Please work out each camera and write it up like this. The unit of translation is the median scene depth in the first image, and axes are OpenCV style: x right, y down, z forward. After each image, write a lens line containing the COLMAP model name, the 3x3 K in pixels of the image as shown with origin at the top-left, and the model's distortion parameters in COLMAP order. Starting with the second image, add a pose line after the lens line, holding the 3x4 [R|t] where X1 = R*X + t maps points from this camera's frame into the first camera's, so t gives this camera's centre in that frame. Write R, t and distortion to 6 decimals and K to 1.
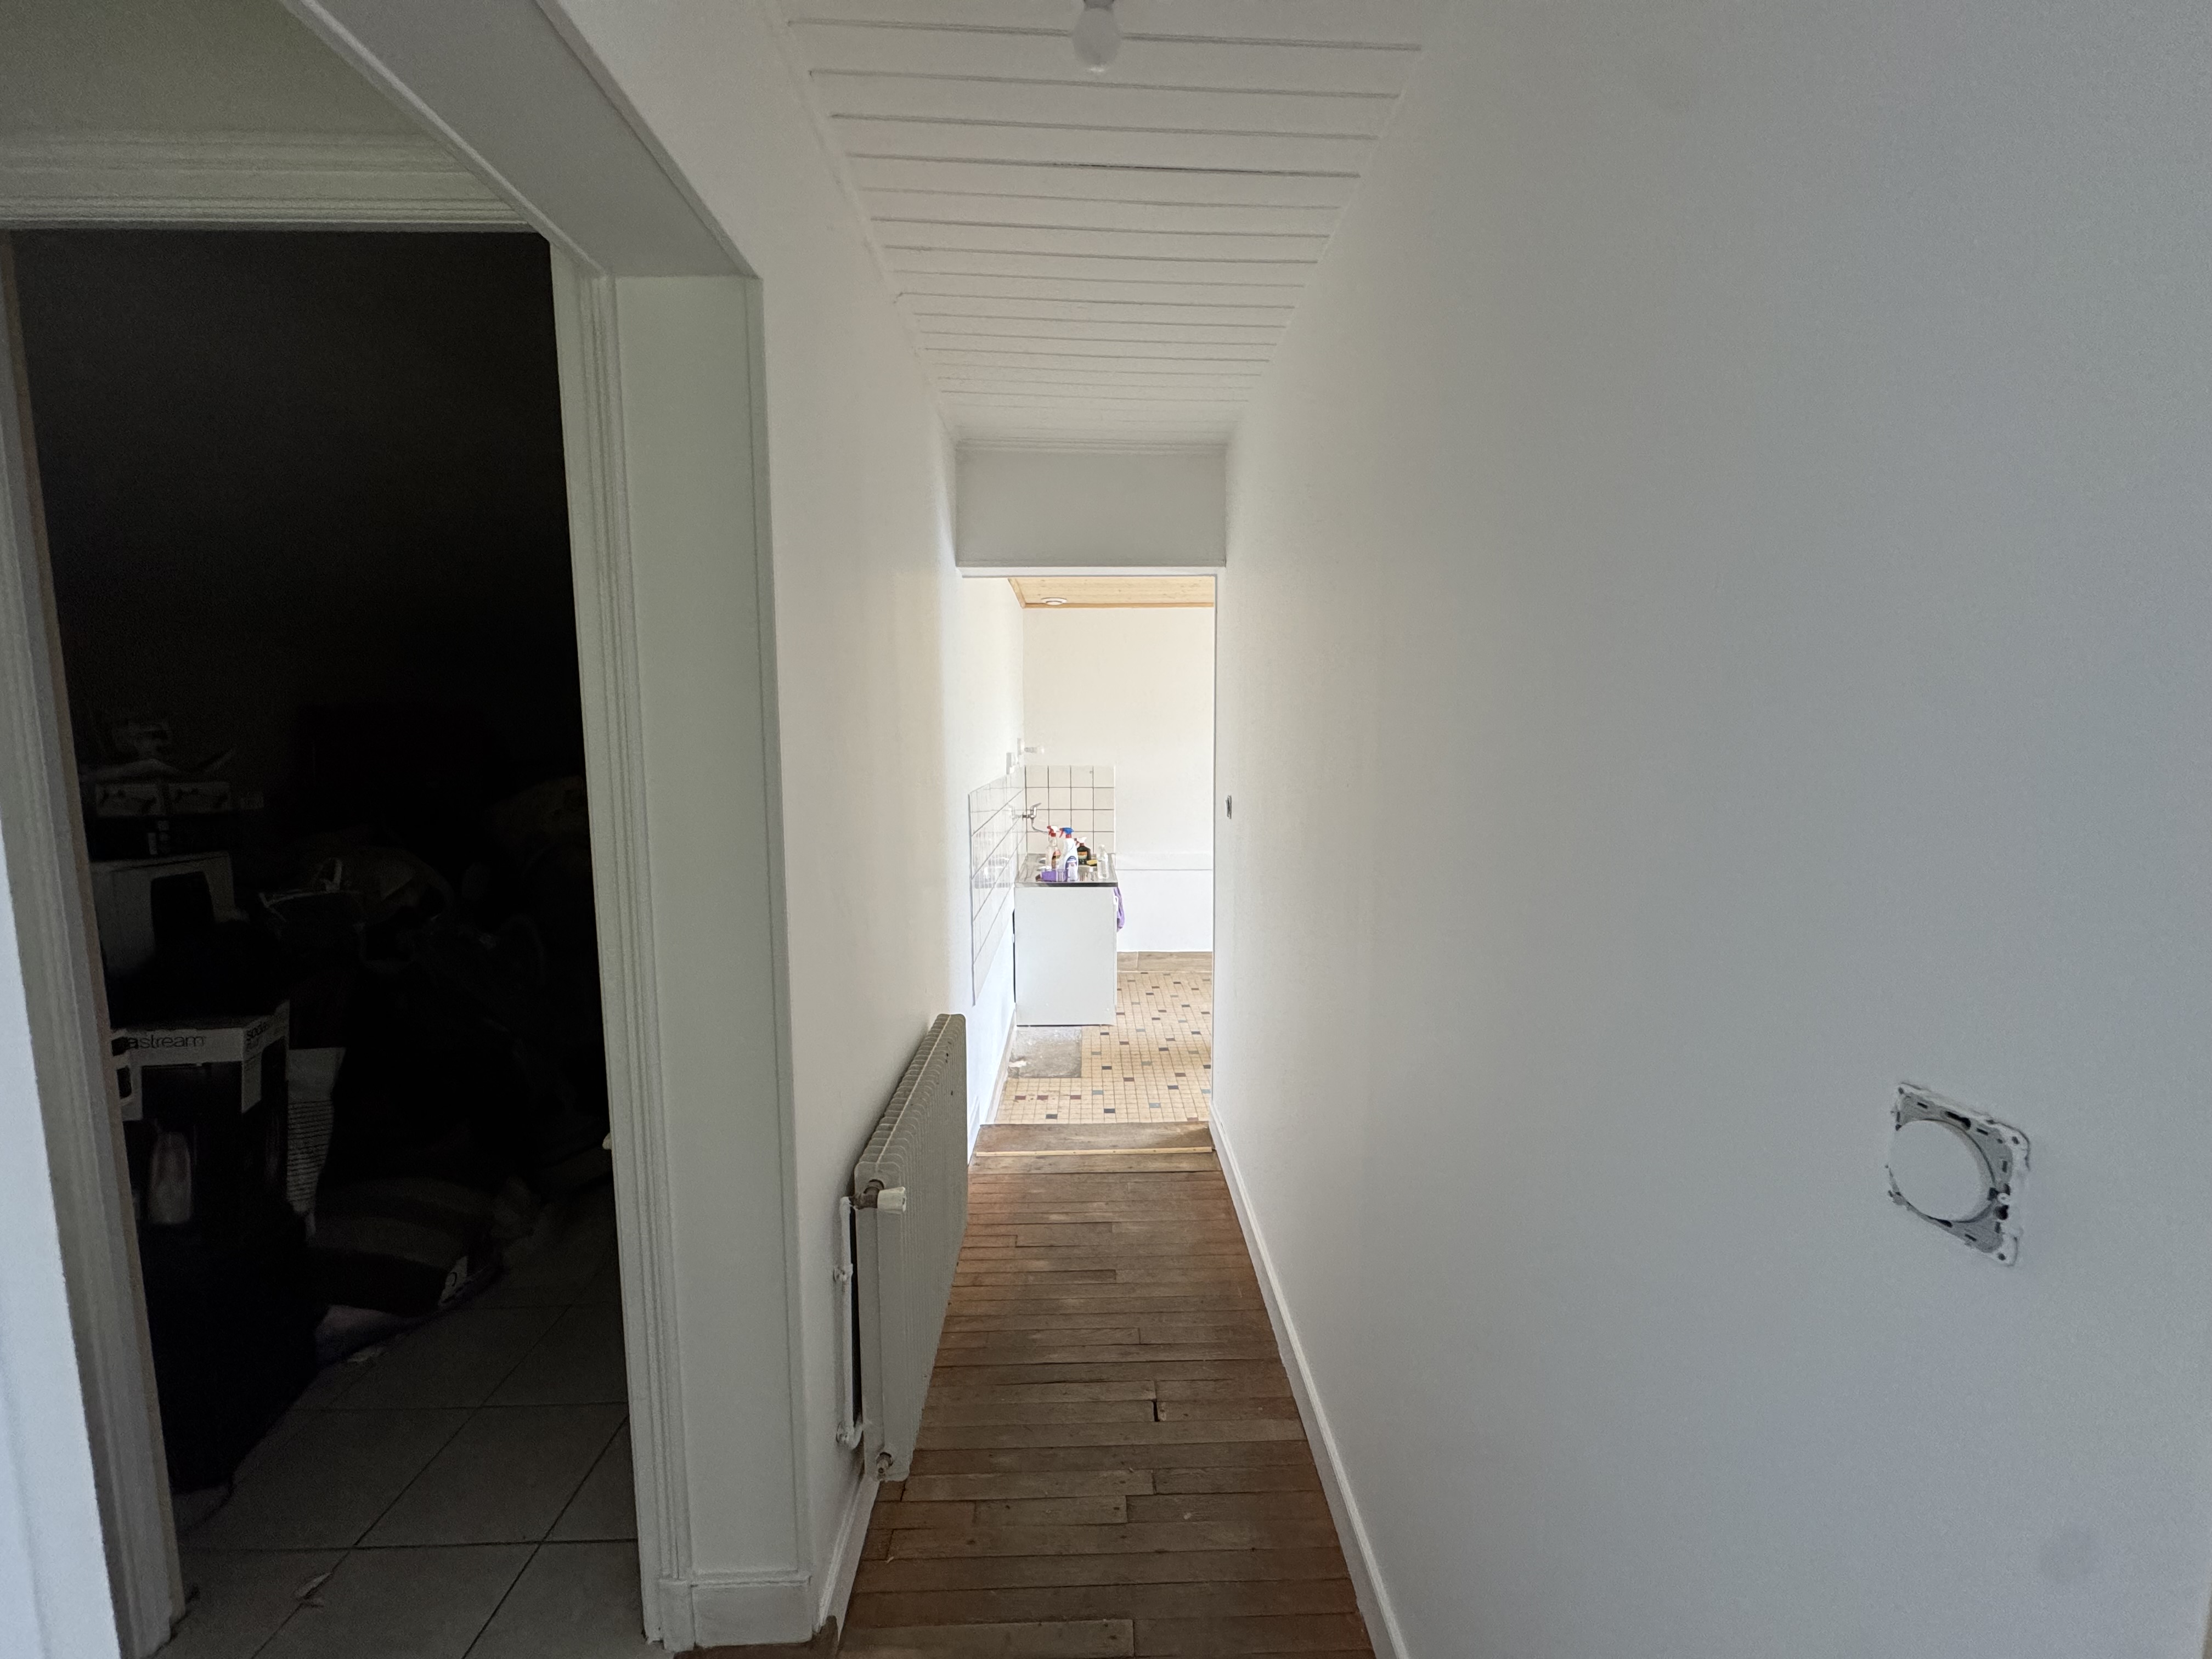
lens RADIAL K [[892.6, 0, 1103.3], [0, 892.6, 834.2], [0, 0, 1]] dist [-0.001674, 0.000182]
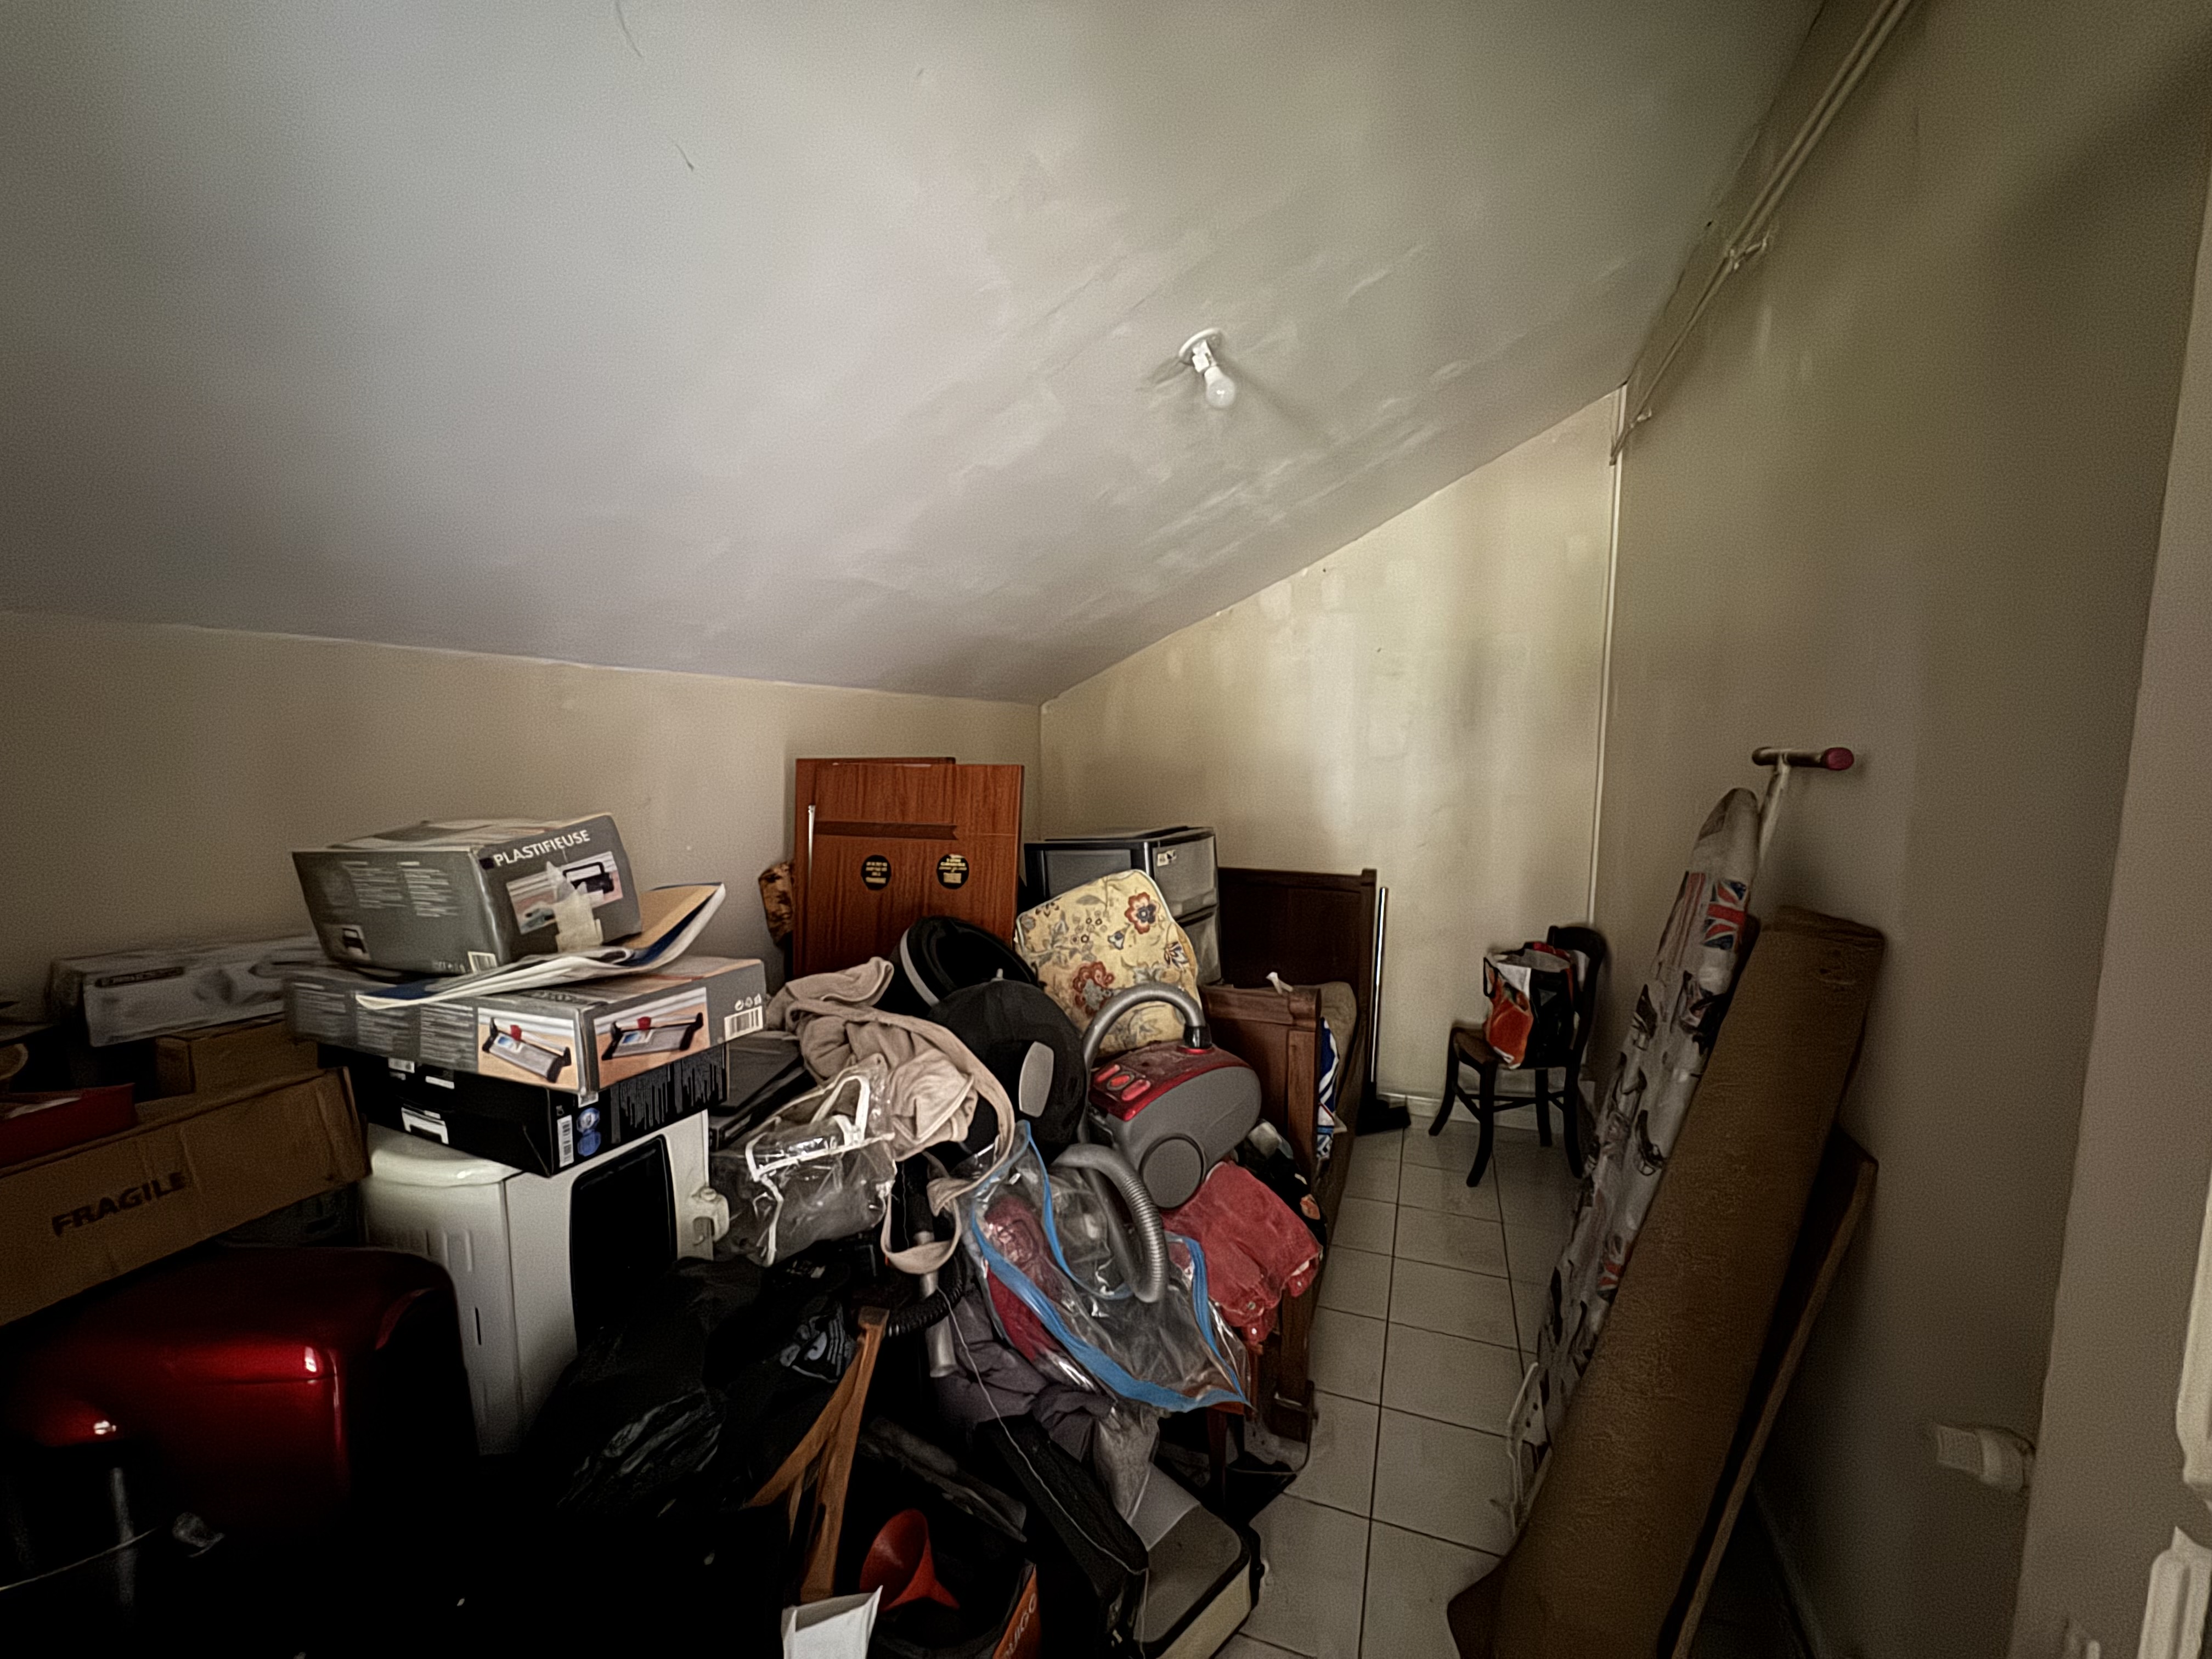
lens RADIAL K [[892.6, 0, 1103.3], [0, 892.6, 834.2], [0, 0, 1]] dist [-0.001674, 0.000182]
pose [[0.928008, 0.045232, -0.369803, -0.633205], [-0.049361, 0.998780, -0.001706, -0.149227], [0.369275, 0.019837, 0.929109, 0.654800]]
